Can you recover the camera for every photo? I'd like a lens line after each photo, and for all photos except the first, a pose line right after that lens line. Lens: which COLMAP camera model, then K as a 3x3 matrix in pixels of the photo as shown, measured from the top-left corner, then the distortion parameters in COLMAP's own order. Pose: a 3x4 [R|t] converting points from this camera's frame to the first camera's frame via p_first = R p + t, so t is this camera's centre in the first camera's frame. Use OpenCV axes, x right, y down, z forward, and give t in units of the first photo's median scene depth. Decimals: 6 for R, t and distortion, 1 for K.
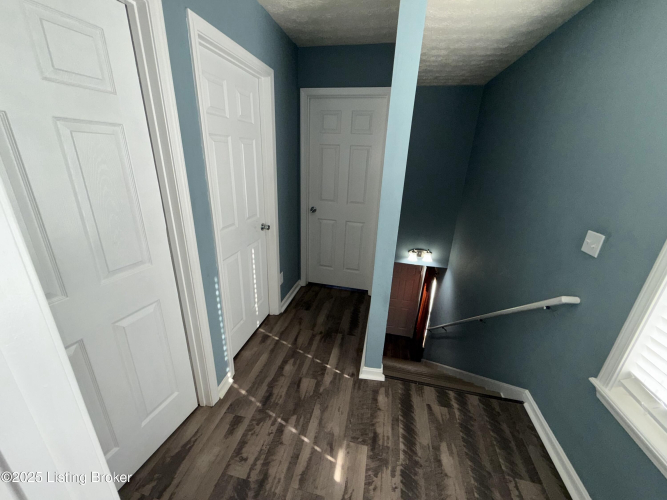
lens RADIAL K [[263.5, 0, 330.4], [0, 263.5, 246.2], [0, 0, 1]] dist [-0.000726, 0.000163]
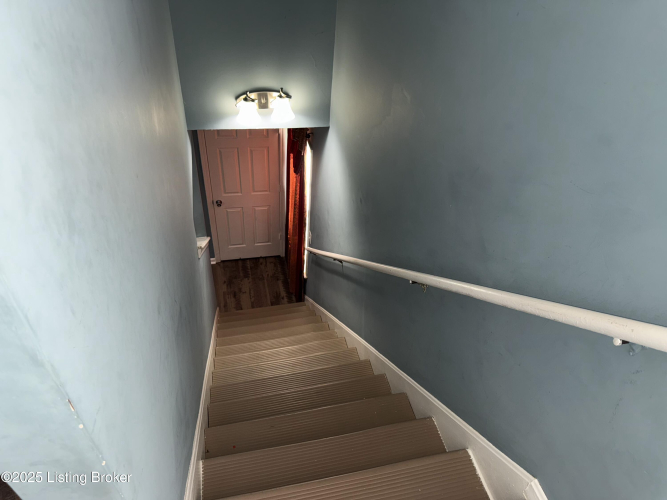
lens RADIAL K [[469.8, 0, 332.0], [0, 469.8, 252.3], [0, 0, 1]] dist [0.029030, -0.033611]
pose [[0.904688, -0.262770, 0.335398, 0.130072], [0.110522, 0.904964, 0.410884, -0.046688], [-0.411491, -0.334653, 0.847752, 0.266033]]
